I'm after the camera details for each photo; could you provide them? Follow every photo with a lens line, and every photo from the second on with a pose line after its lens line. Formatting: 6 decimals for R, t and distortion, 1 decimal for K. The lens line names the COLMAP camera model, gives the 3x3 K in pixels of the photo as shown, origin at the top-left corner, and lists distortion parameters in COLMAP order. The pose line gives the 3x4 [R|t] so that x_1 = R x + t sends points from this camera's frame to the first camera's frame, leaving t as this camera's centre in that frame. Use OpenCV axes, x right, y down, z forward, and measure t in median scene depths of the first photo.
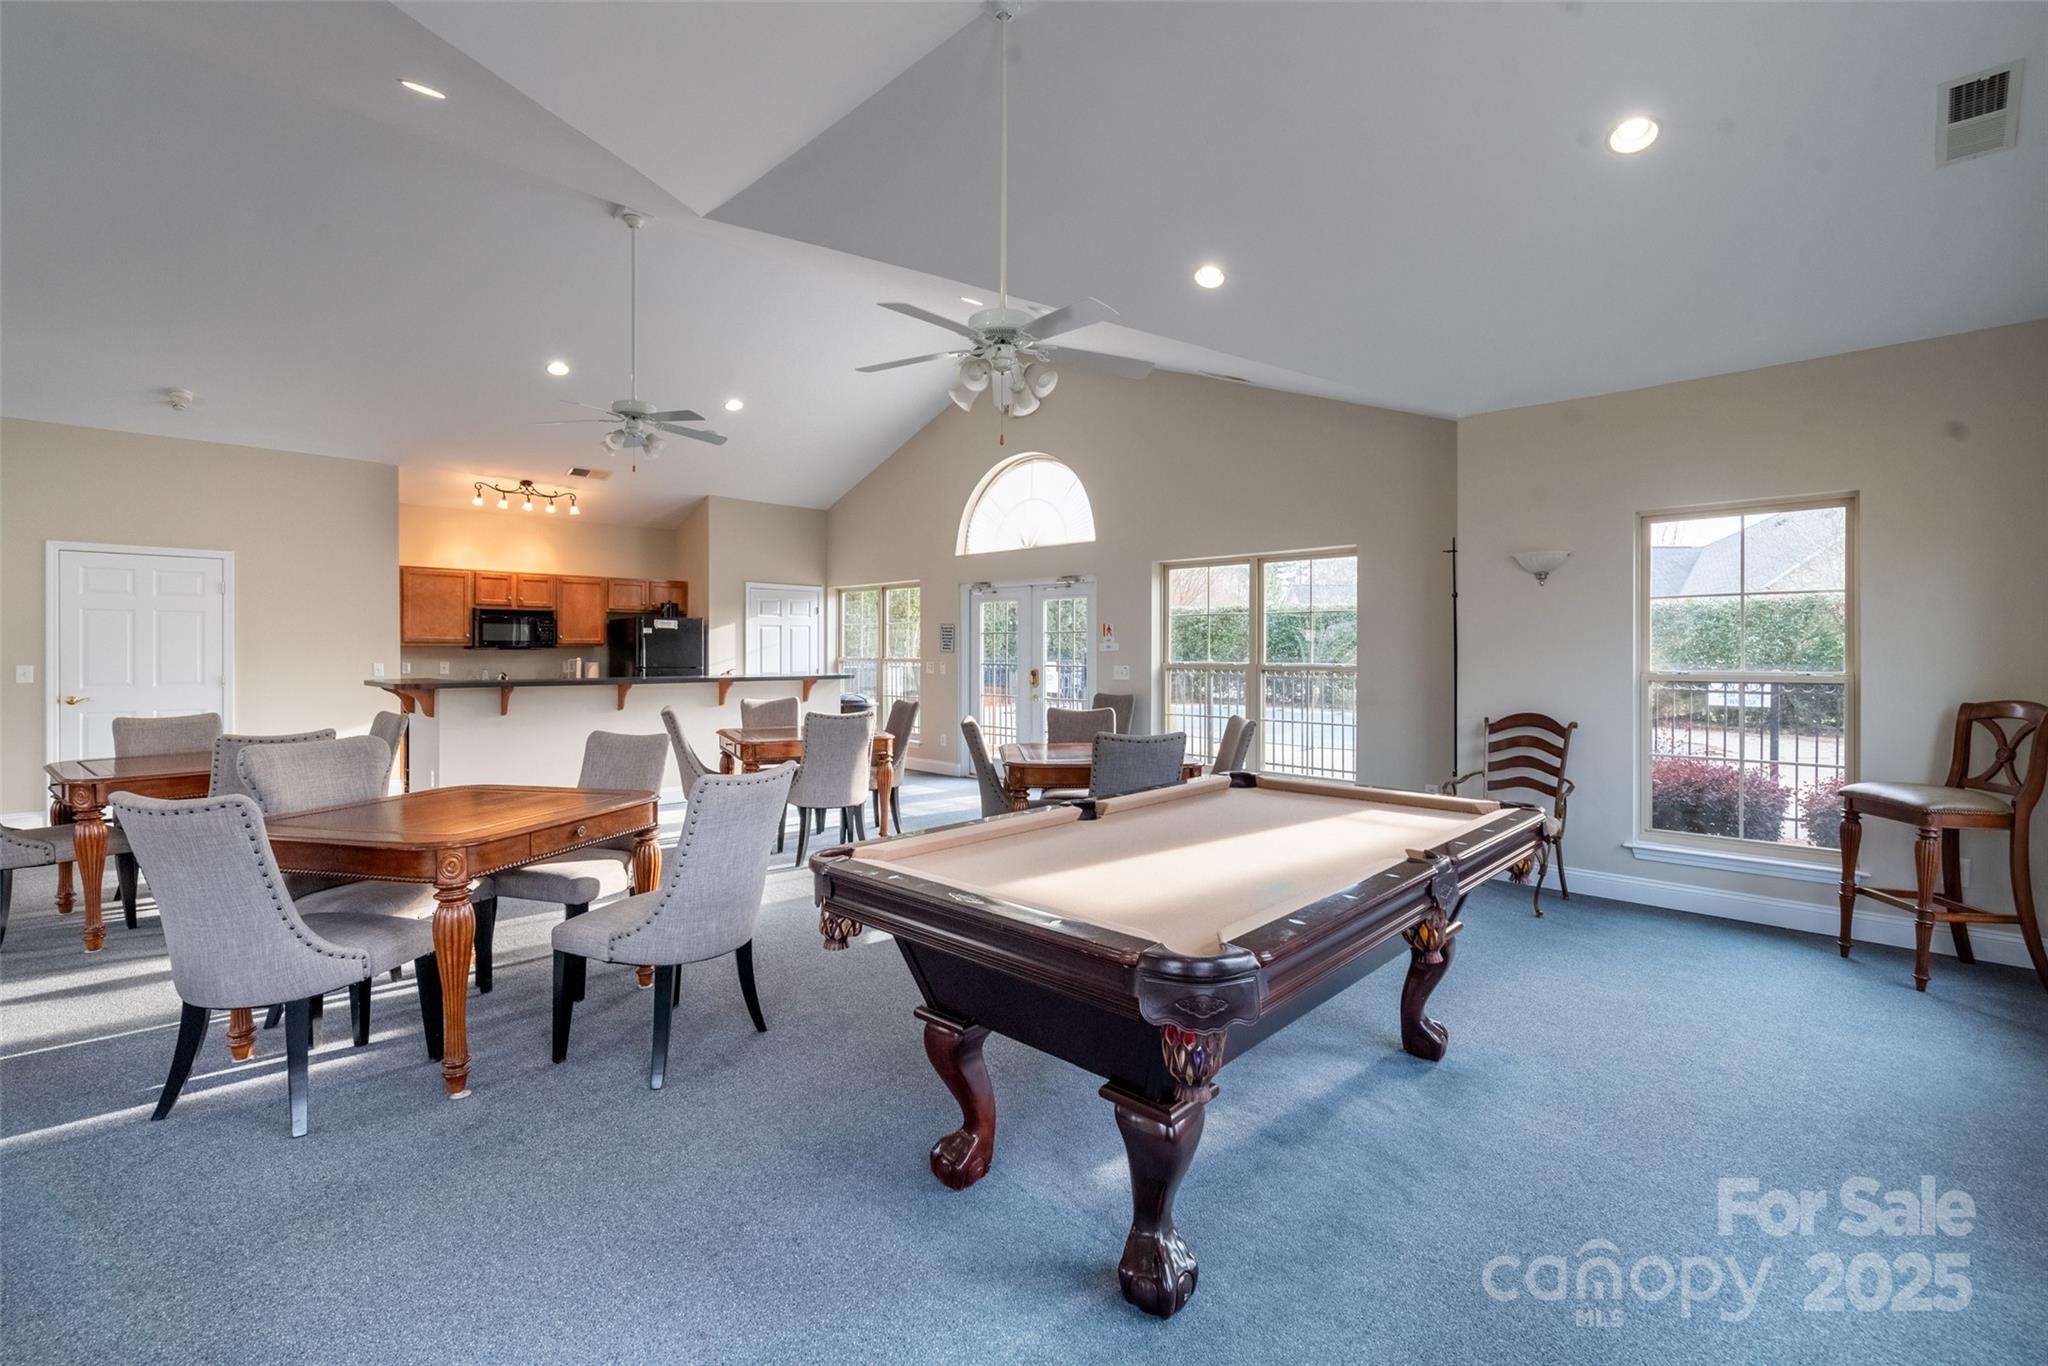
lens RADIAL K [[898.3, 0, 1021.6], [0, 898.3, 656.5], [0, 0, 1]] dist [-0.000353, -0.000060]
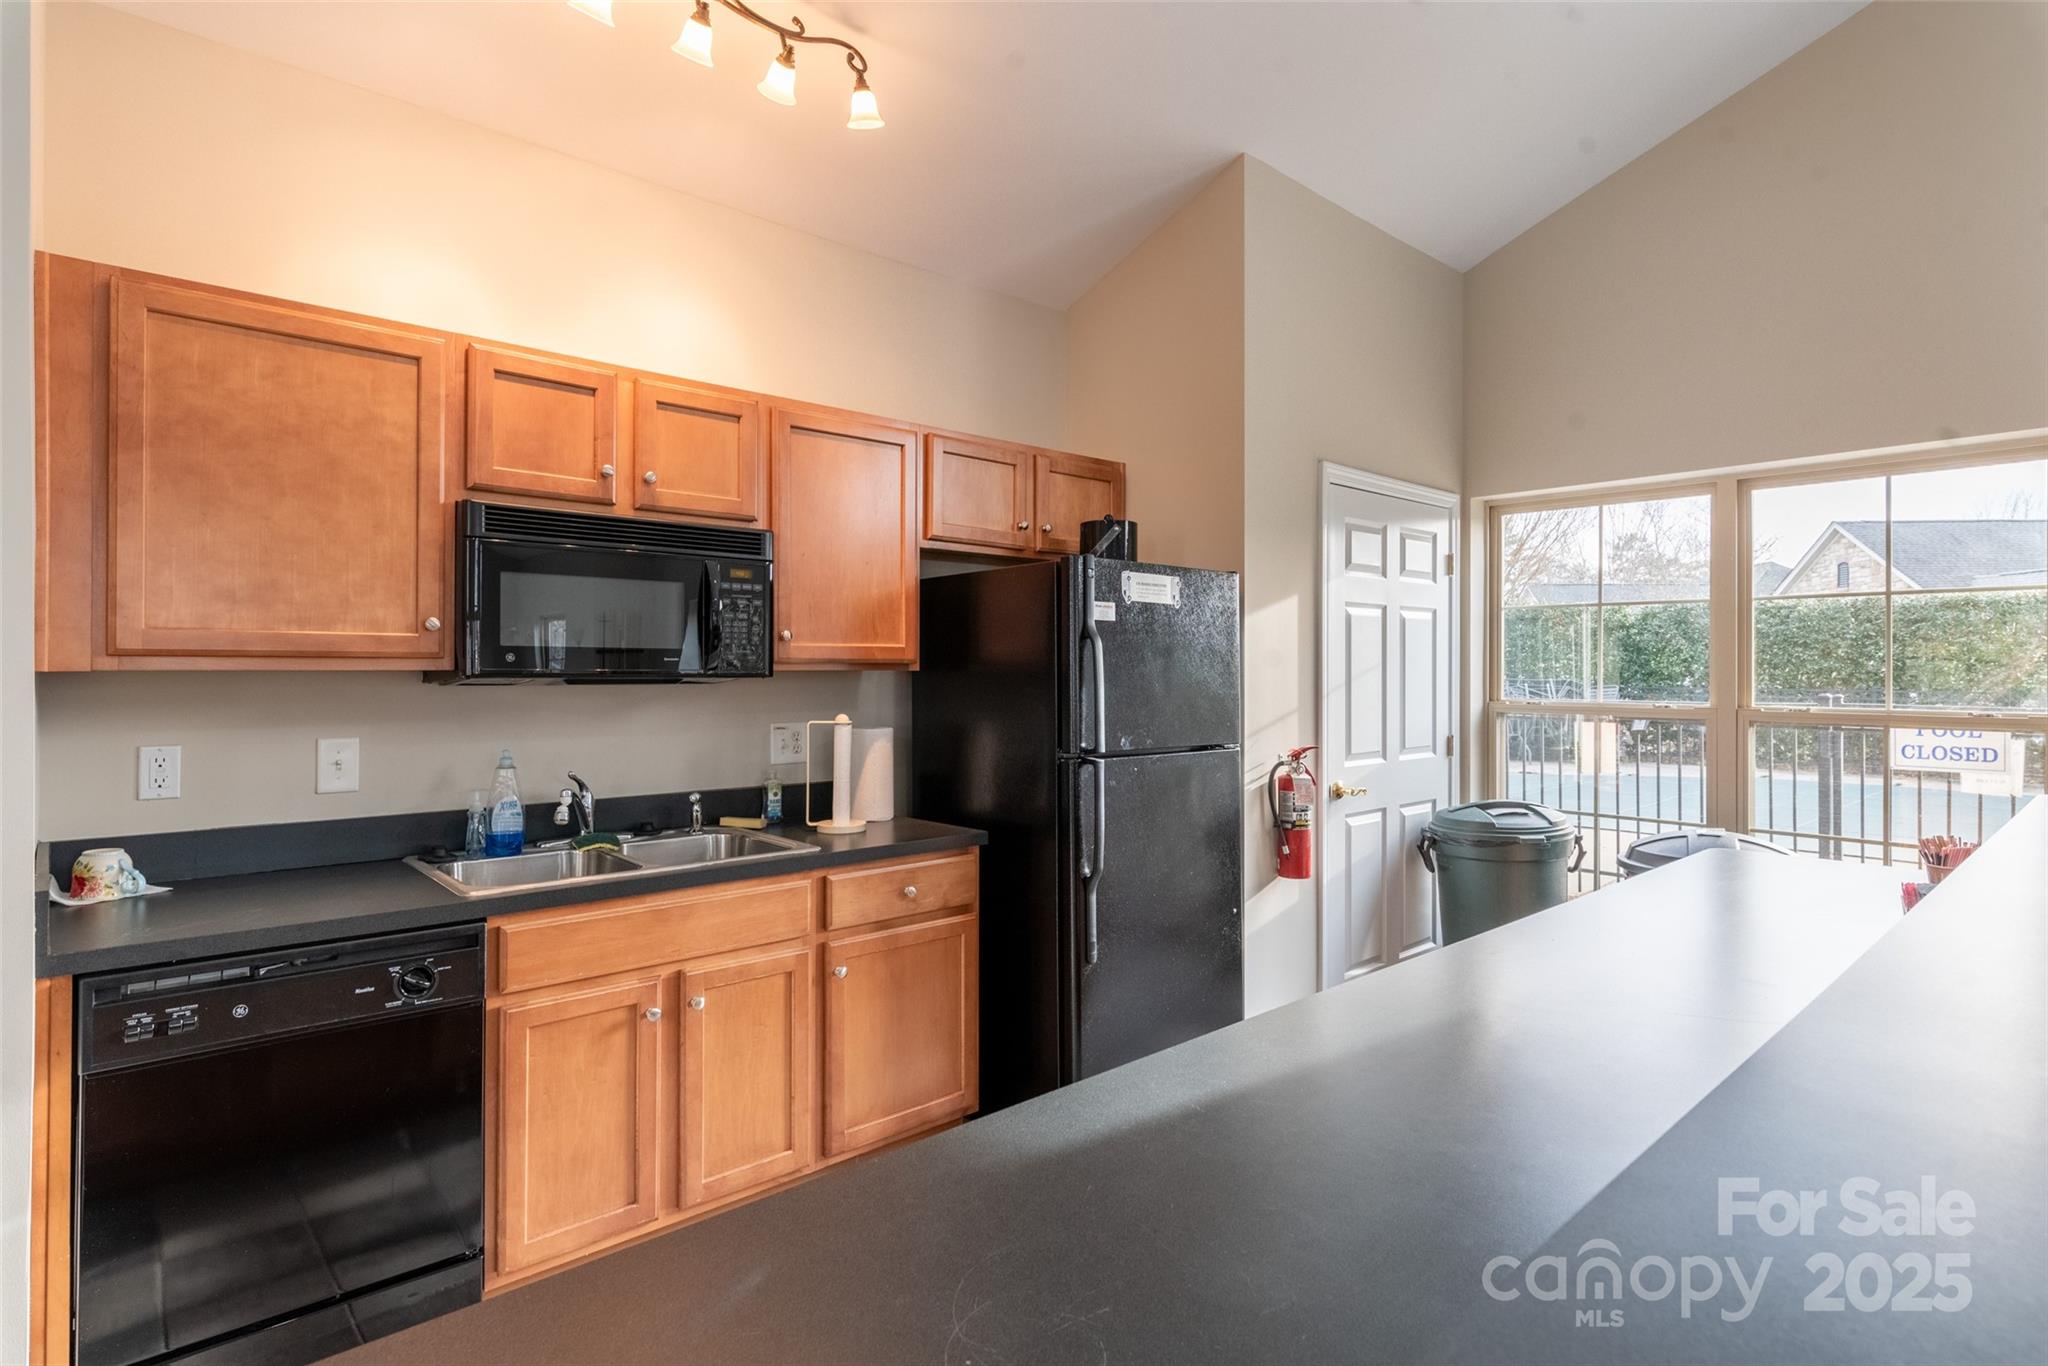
lens RADIAL K [[1058.8, 0, 1023.4], [0, 1058.8, 653.9], [0, 0, 1]] dist [-0.001978, -0.000145]
pose [[0.998014, 0.001344, -0.062984, -0.440669], [-0.002437, 0.999848, -0.017286, -0.011776], [0.062951, 0.017405, 0.997865, 0.725449]]
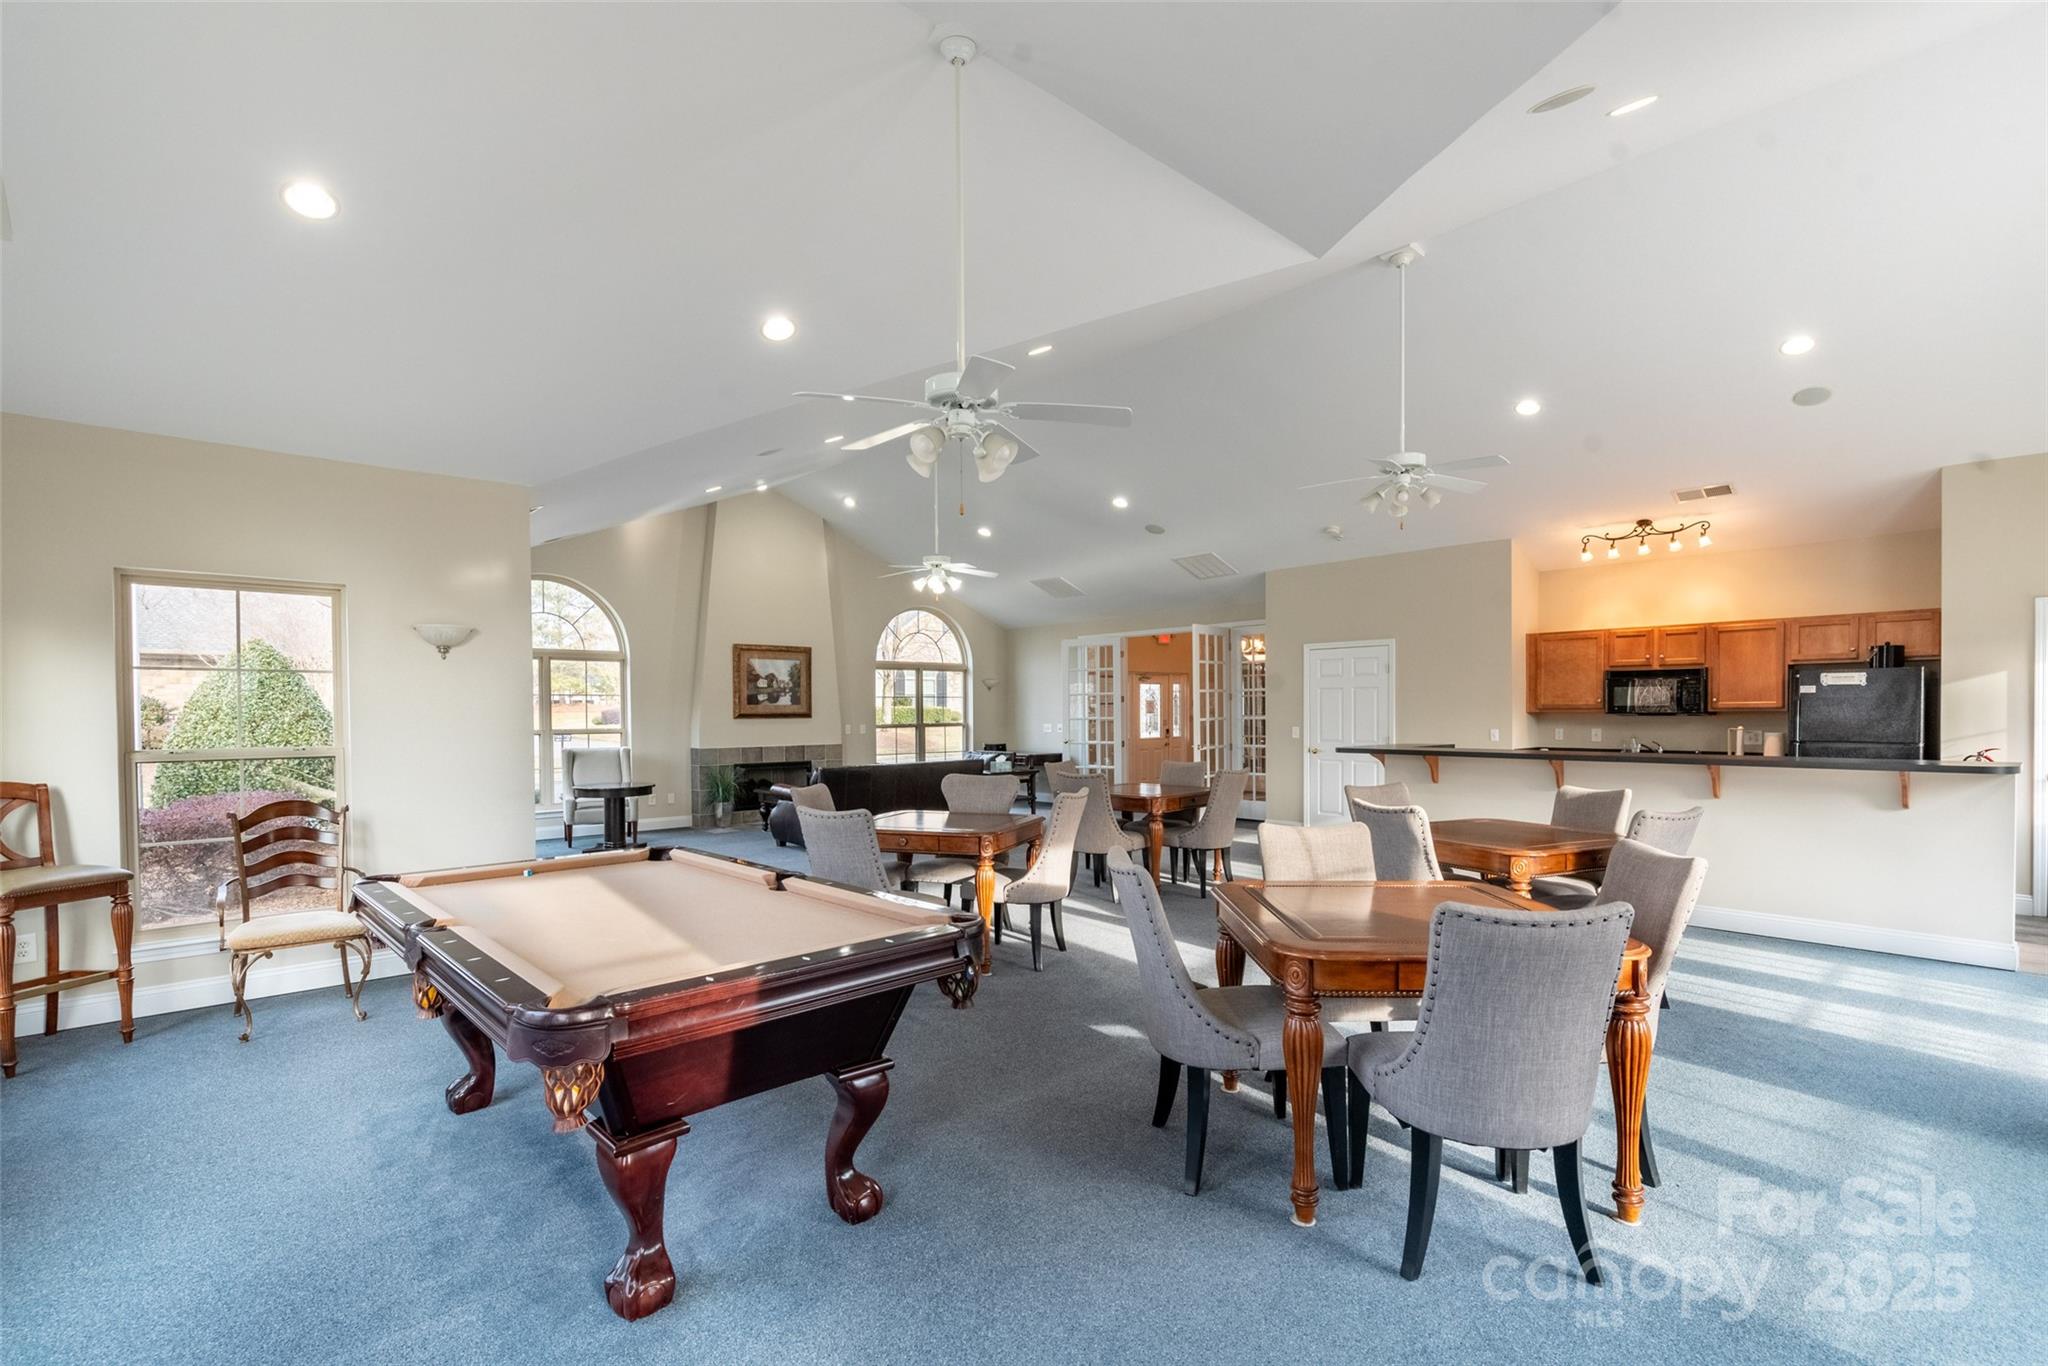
lens RADIAL K [[947.4, 0, 1026.8], [0, 947.4, 715.3], [0, 0, 1]] dist [0.001070, 0.000147]
pose [[-0.058366, 0.005125, -0.998282, 0.381488], [-0.000430, 0.999987, 0.005159, -0.012619], [0.998295, 0.000731, -0.058363, 0.450396]]
